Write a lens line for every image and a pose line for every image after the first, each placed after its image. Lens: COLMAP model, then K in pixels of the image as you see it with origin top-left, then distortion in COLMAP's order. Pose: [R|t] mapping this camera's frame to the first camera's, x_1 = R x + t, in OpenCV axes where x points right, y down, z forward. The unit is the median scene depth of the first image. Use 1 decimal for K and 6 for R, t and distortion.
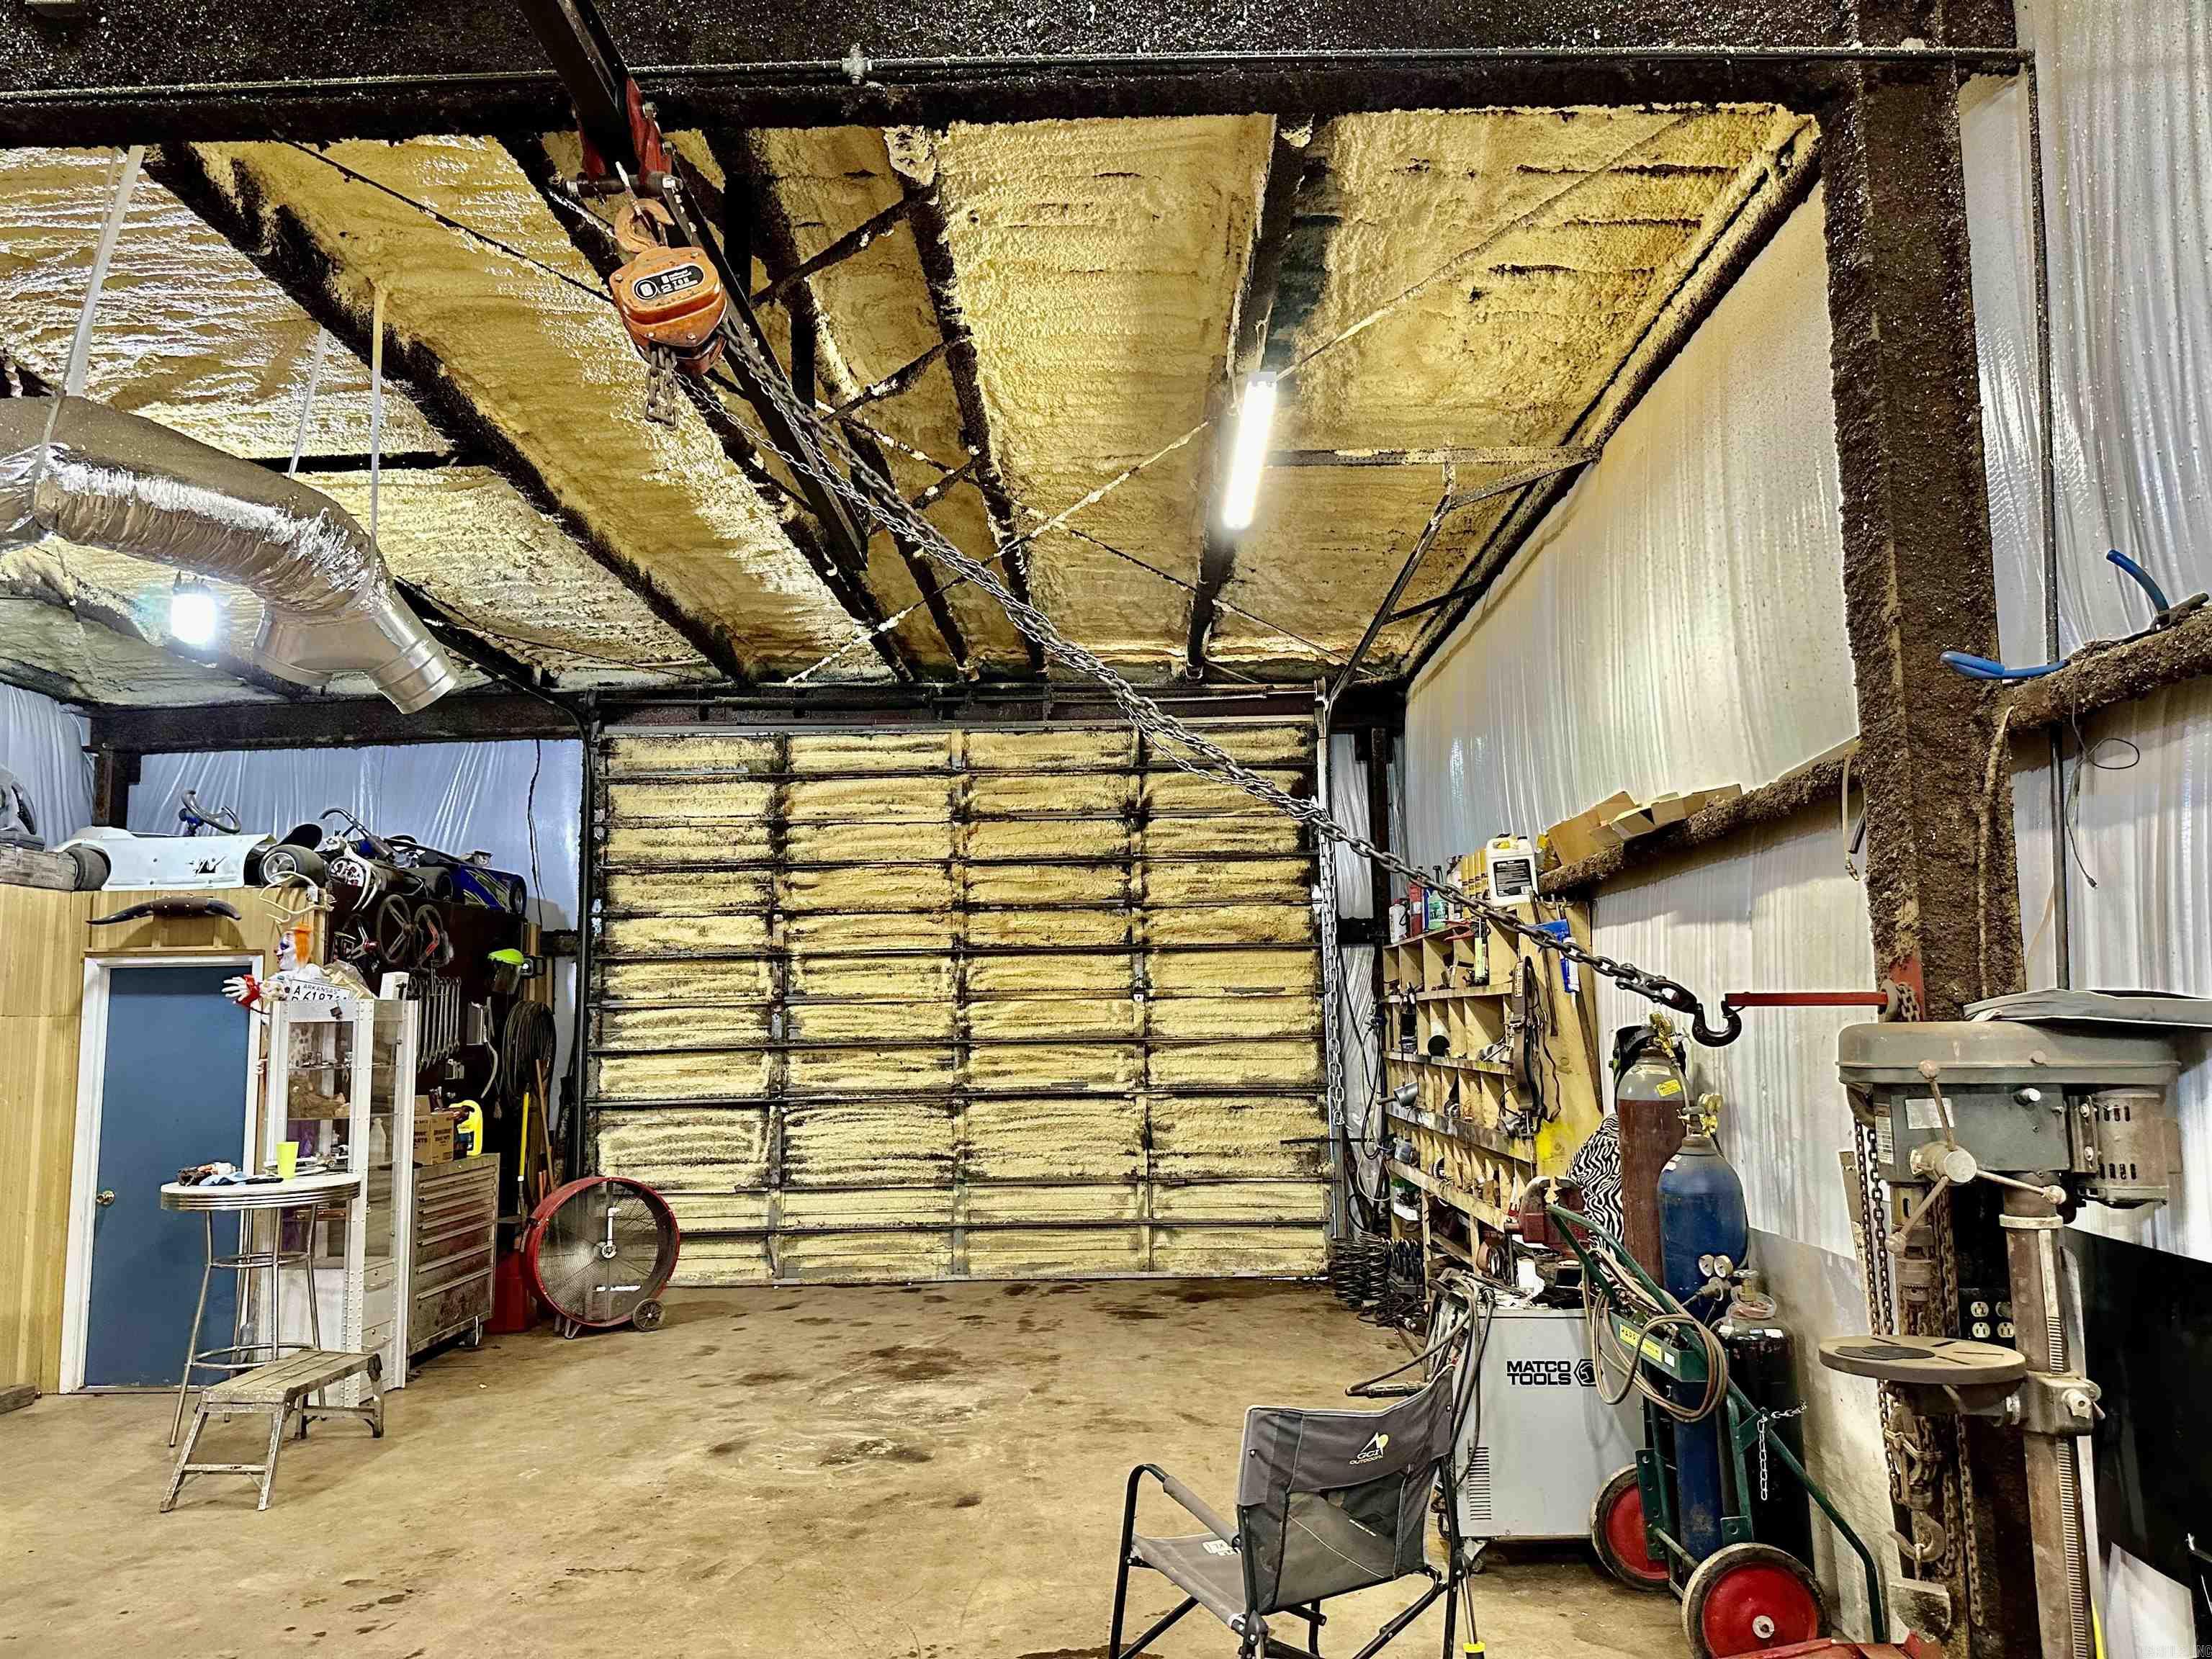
lens RADIAL K [[1555.5, 0, 1134.7], [0, 1555.5, 830.8], [0, 0, 1]] dist [0.131954, -0.210508]
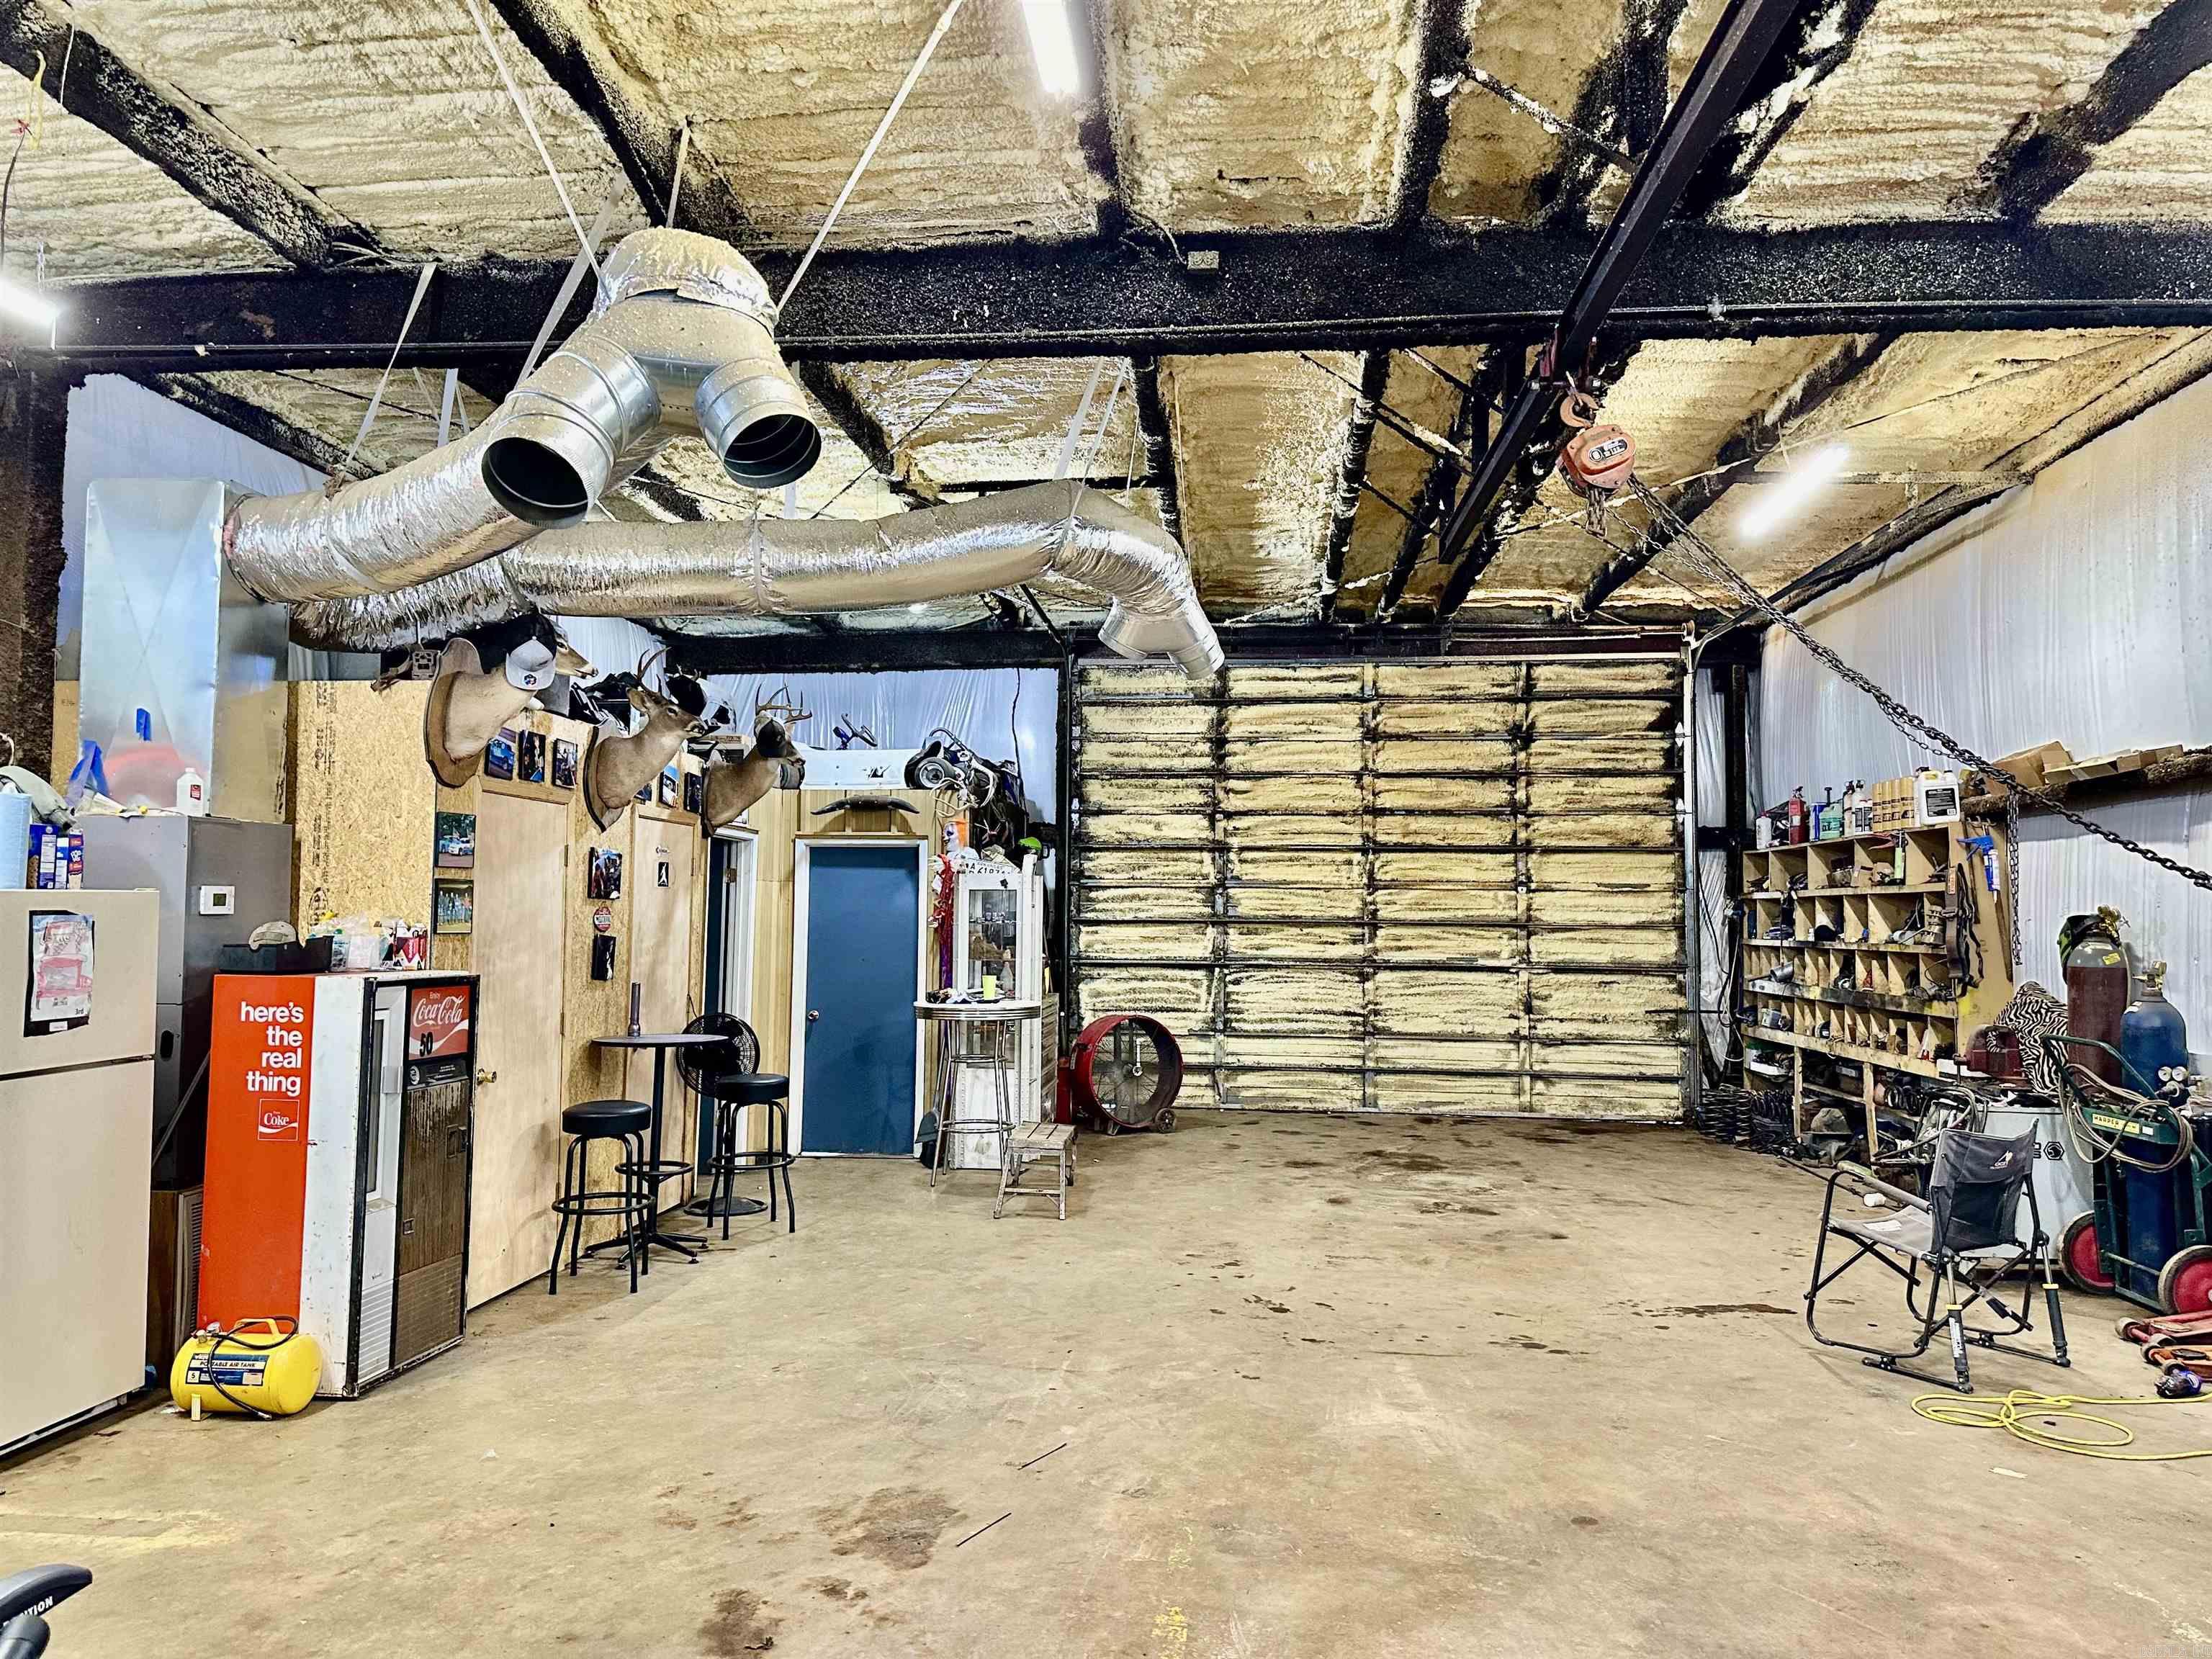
lens RADIAL K [[1550.3, 0, 1106.0], [0, 1550.3, 829.5], [0, 0, 1]] dist [0.094271, -0.157125]
pose [[0.994944, 0.020656, -0.098286, -0.200488], [-0.013956, 0.997562, 0.068372, -0.016918], [0.099459, -0.066654, 0.992807, -0.222495]]
